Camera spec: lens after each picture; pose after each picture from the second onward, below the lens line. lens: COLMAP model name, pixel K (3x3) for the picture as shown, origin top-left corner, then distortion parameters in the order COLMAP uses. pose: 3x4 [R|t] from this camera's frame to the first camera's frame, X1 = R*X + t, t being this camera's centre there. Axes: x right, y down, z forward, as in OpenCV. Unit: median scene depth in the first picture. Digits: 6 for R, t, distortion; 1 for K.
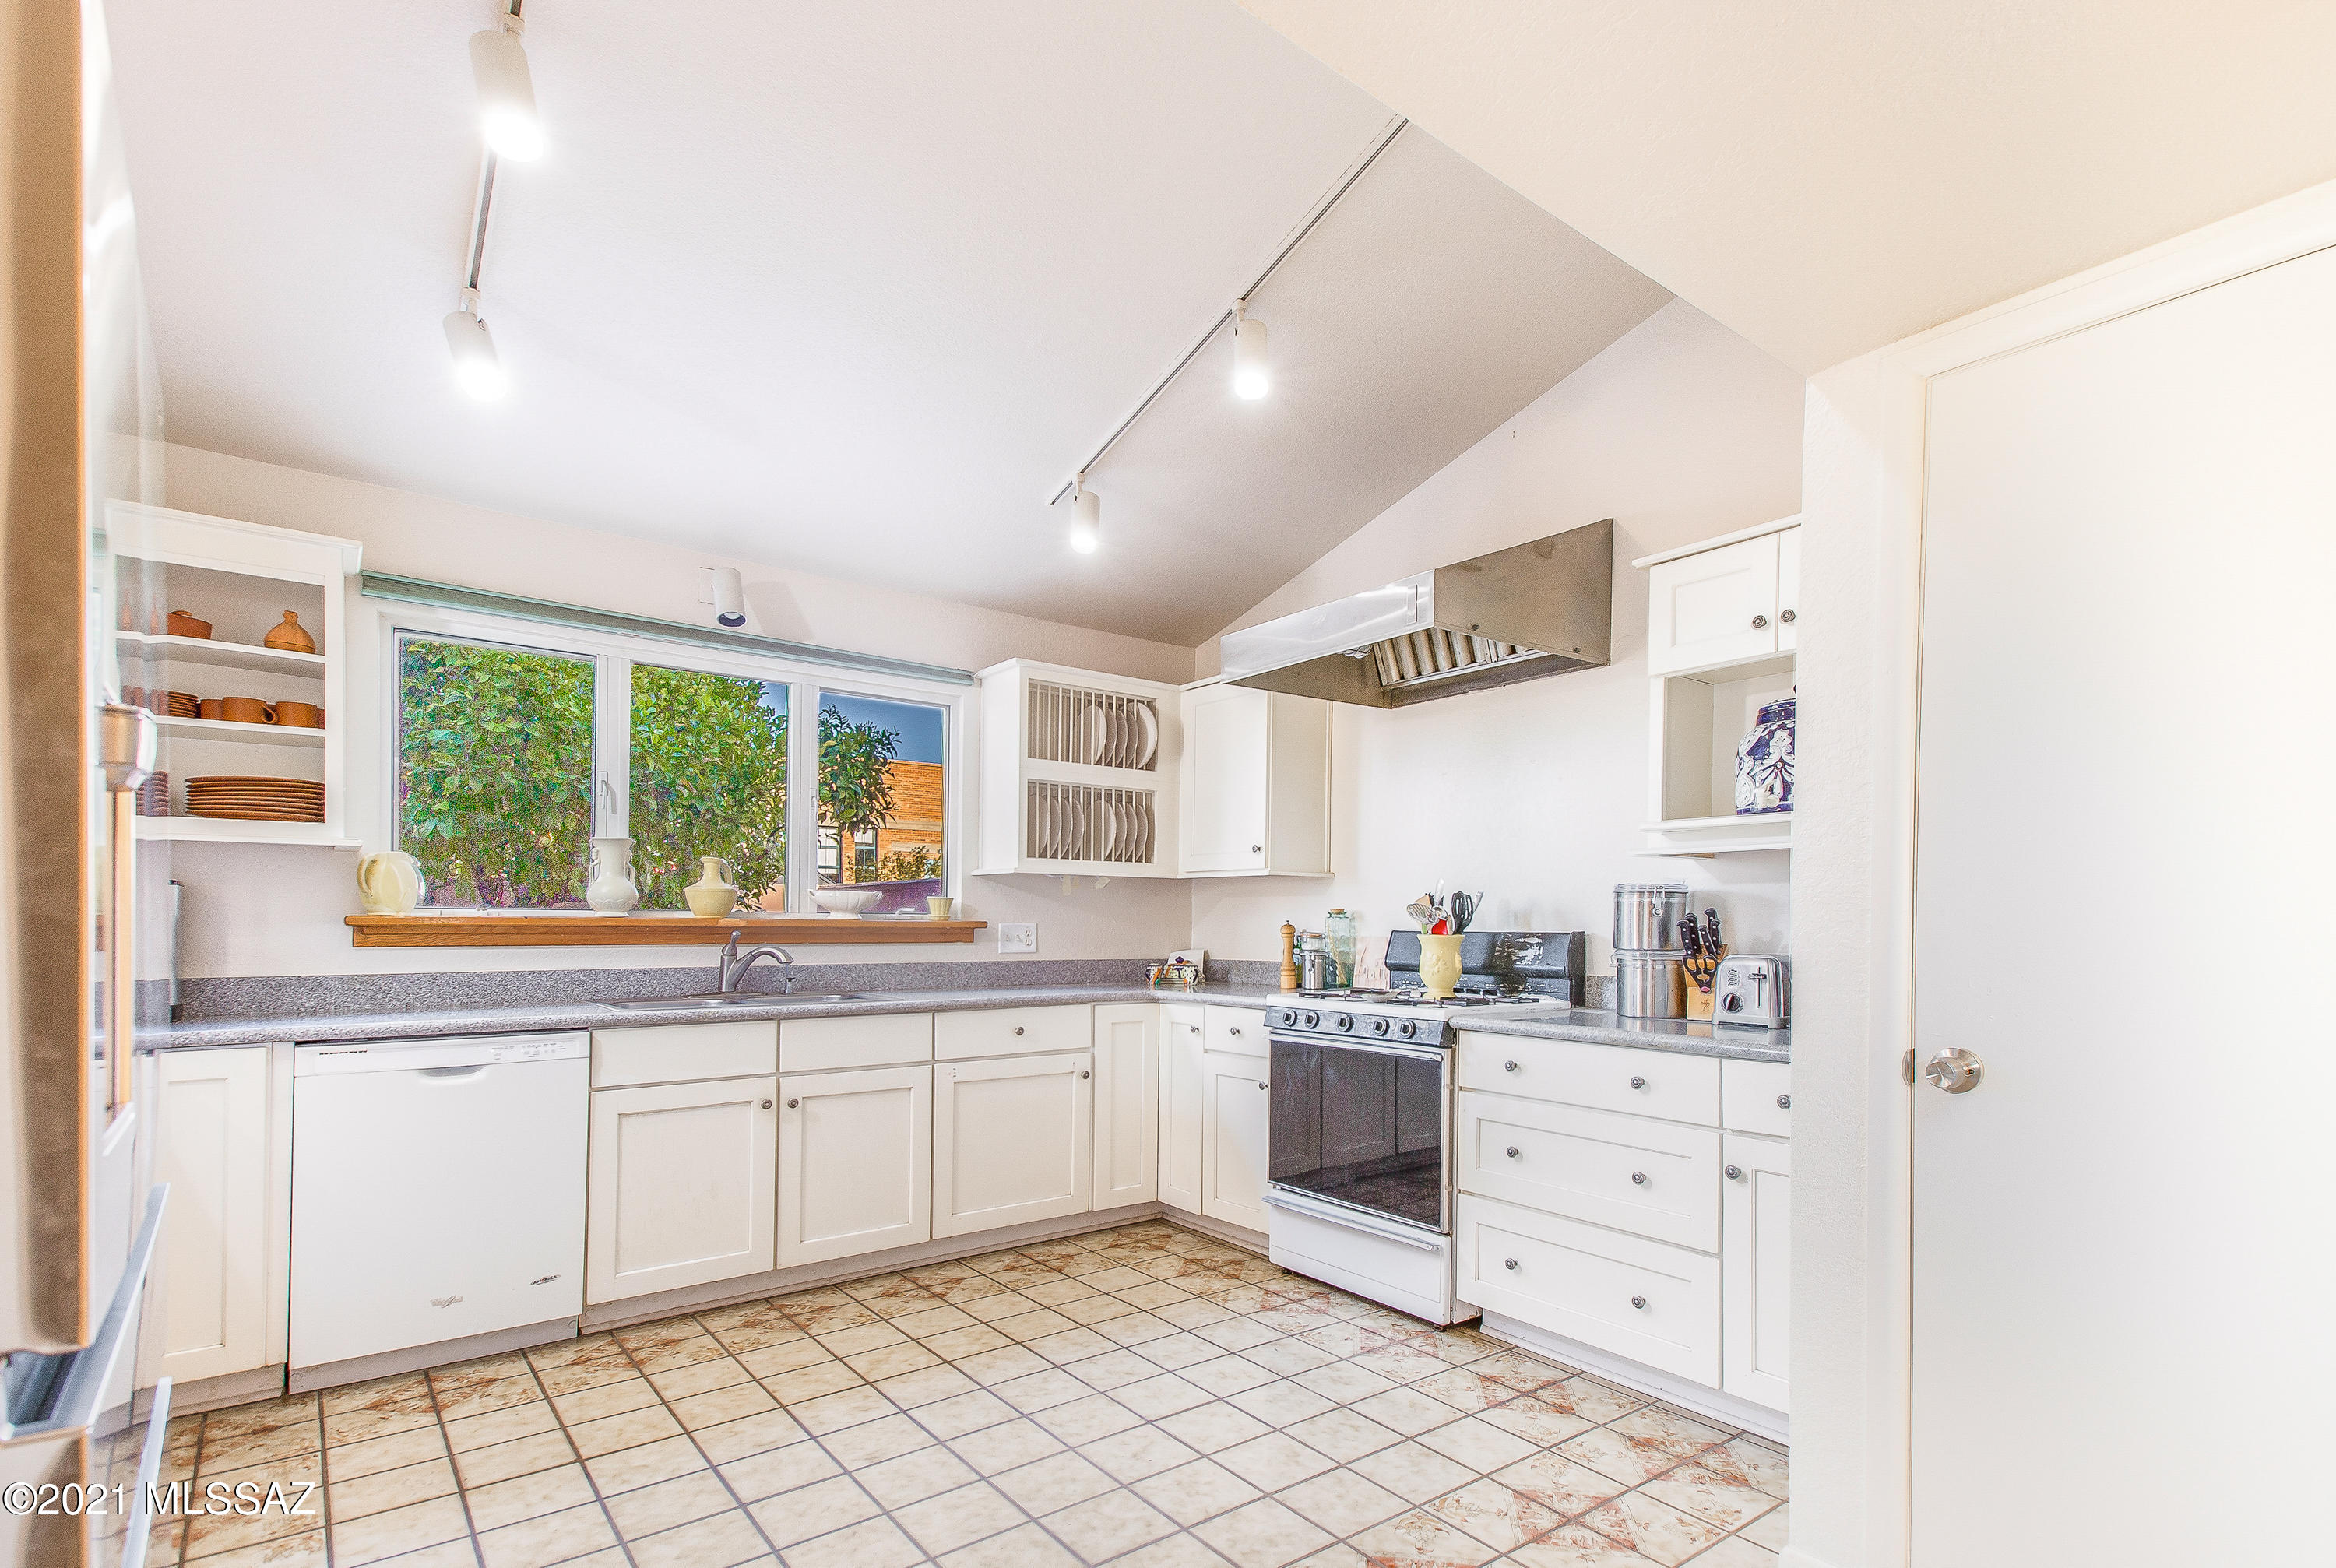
lens RADIAL K [[1115.8, 0, 1226.5], [0, 1115.8, 869.2], [0, 0, 1]] dist [0.033396, -0.000194]
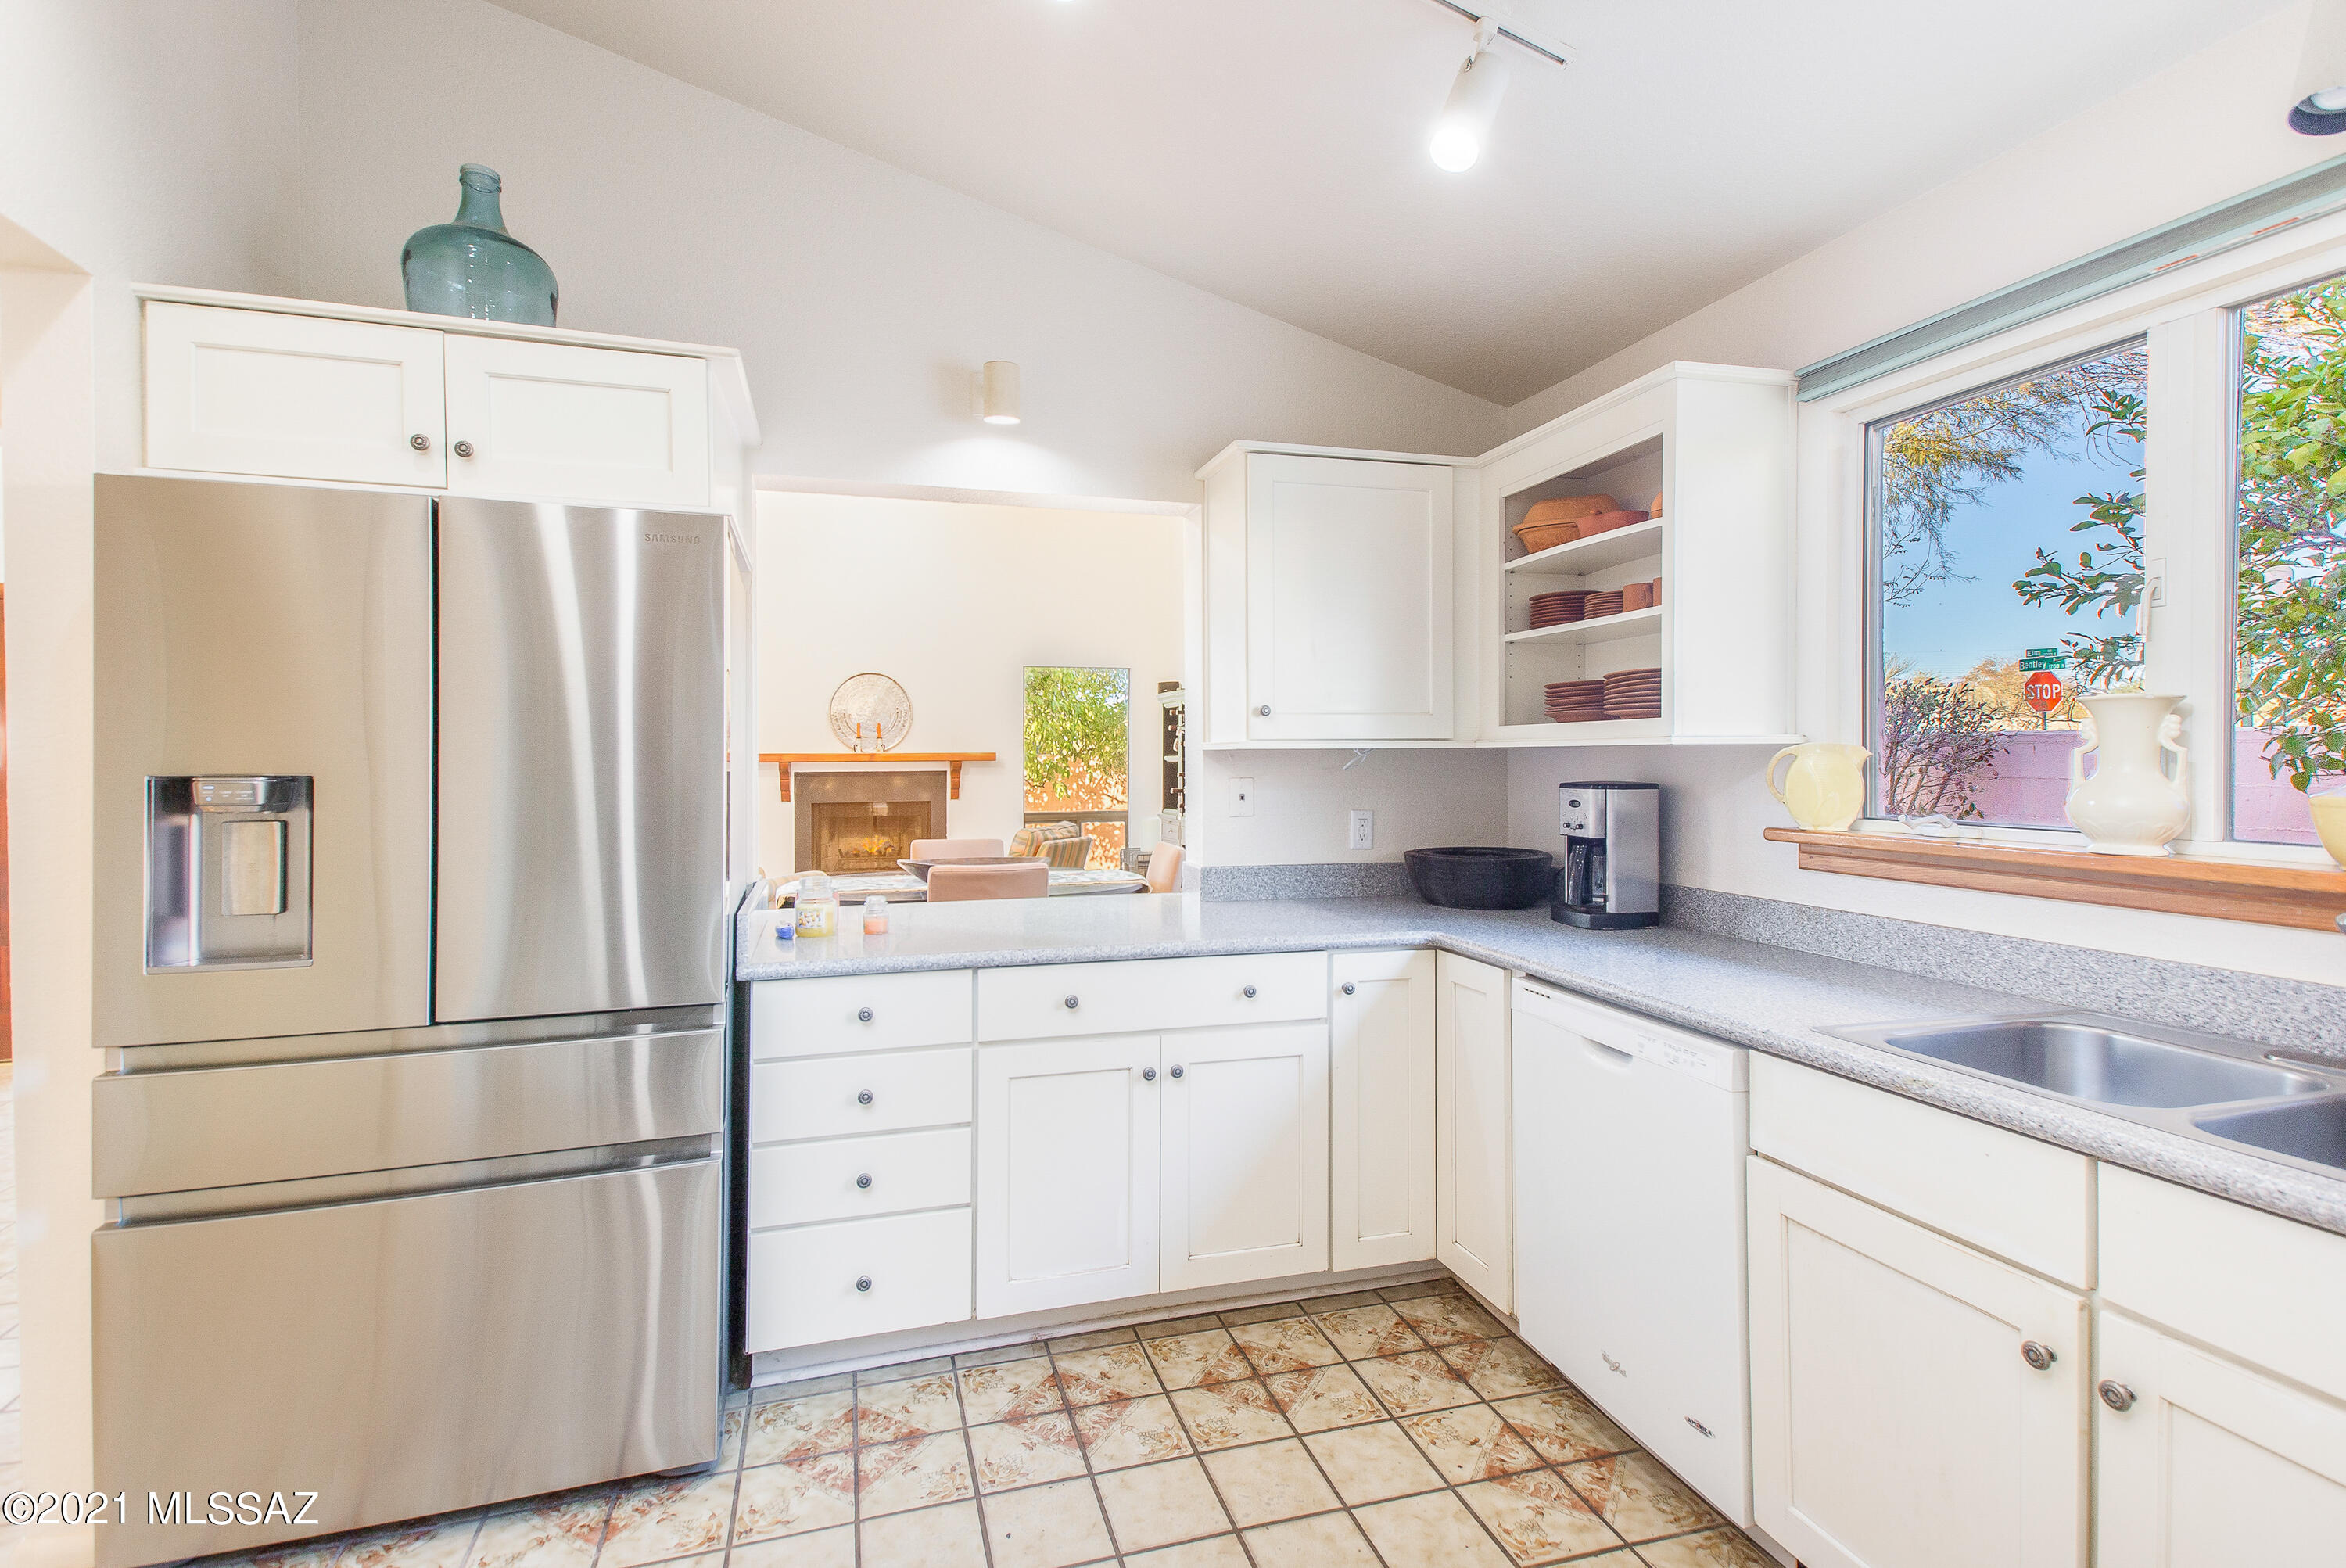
lens RADIAL K [[1081.7, 0, 1136.8], [0, 1081.7, 754.0], [0, 0, 1]] dist [0.000347, -0.000290]
pose [[-0.405166, -0.002938, -0.914238, 0.068033], [0.048100, 0.998541, -0.024526, -0.010423], [0.912977, -0.053912, -0.404434, 0.773529]]
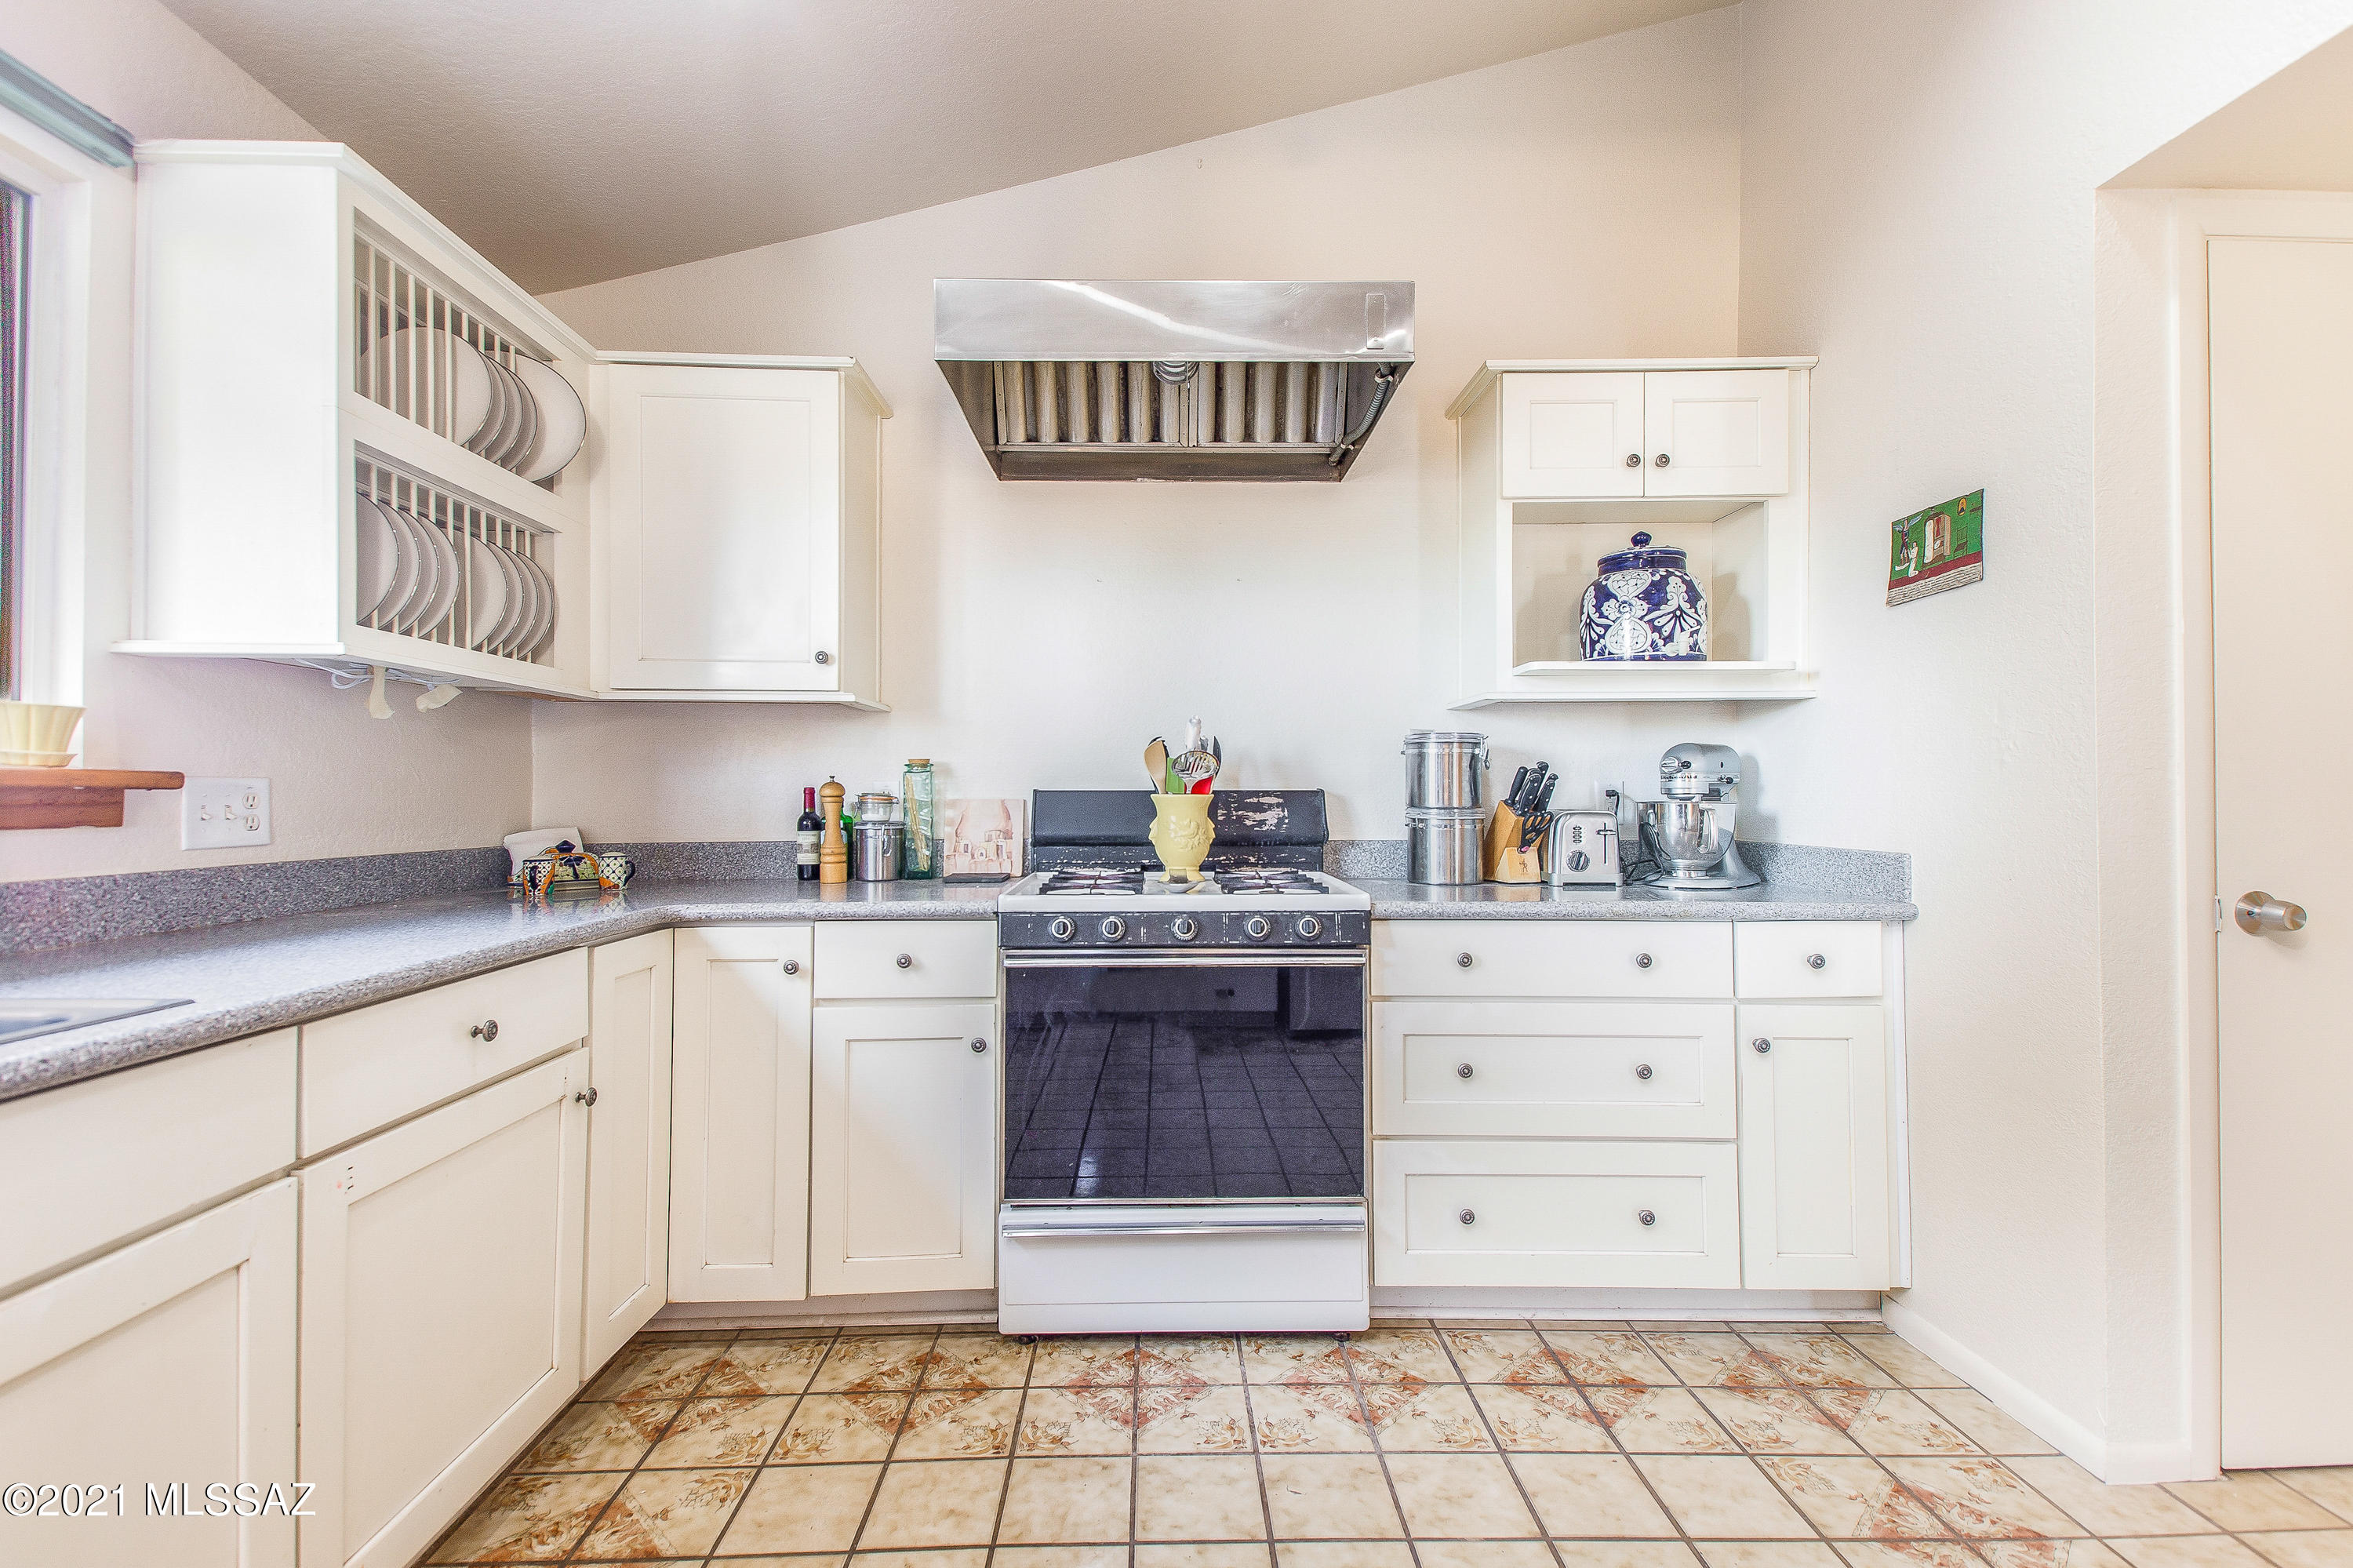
lens RADIAL K [[1045.1, 0, 1178.5], [0, 1045.1, 762.1], [0, 0, 1]] dist [0.059231, -0.026890]
pose [[0.613227, 0.017989, 0.789702, -0.355086], [-0.034681, 0.999390, 0.004166, 0.034189], [-0.789145, -0.029943, 0.613477, 0.569732]]
